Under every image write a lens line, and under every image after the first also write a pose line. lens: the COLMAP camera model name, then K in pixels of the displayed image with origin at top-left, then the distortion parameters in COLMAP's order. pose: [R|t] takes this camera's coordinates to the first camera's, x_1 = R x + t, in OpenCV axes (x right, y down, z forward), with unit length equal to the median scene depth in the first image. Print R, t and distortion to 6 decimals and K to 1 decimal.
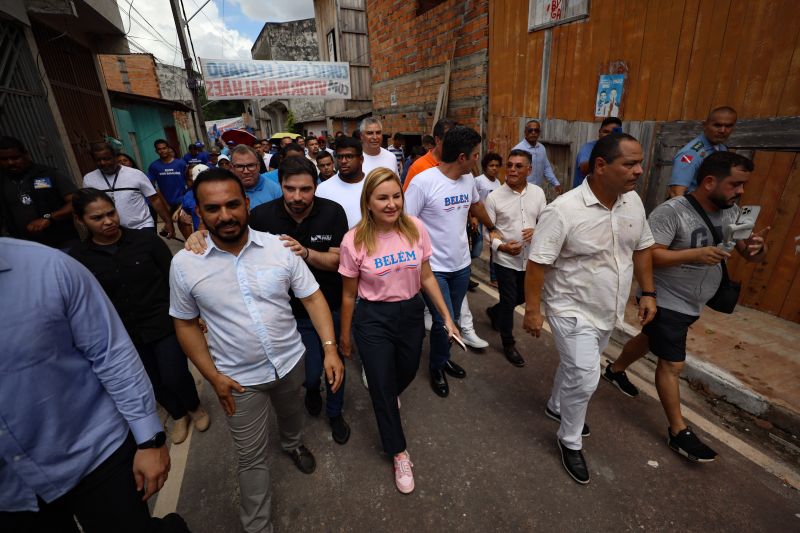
lens RADIAL K [[369.7, 0, 400.0], [0, 369.7, 266.5], [0, 0, 1]] dist [-0.011071, -0.000242]
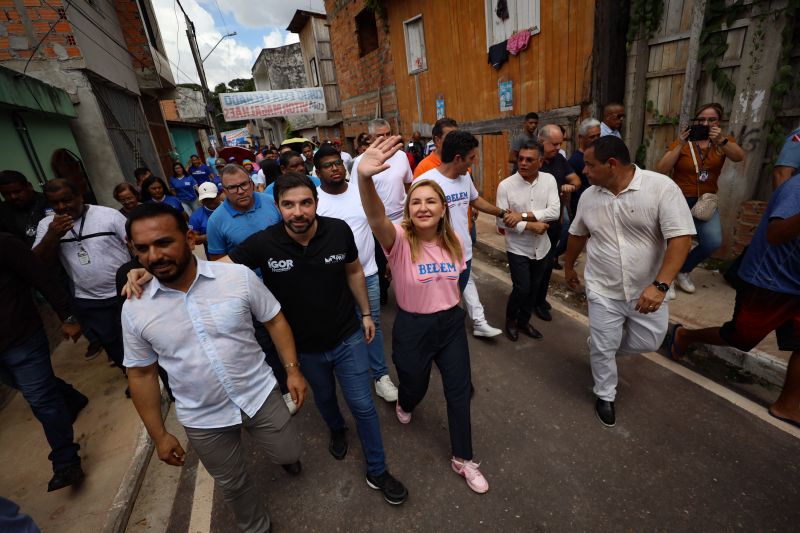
lens RADIAL K [[370.0, 0, 400.0], [0, 370.0, 266.5], [0, 0, 1]] dist [-0.001635, -0.000128]
pose [[0.997677, -0.060812, -0.030703, 0.153509], [0.060975, 0.998130, 0.004392, 0.136320], [0.030378, -0.006254, 0.999519, -0.394355]]
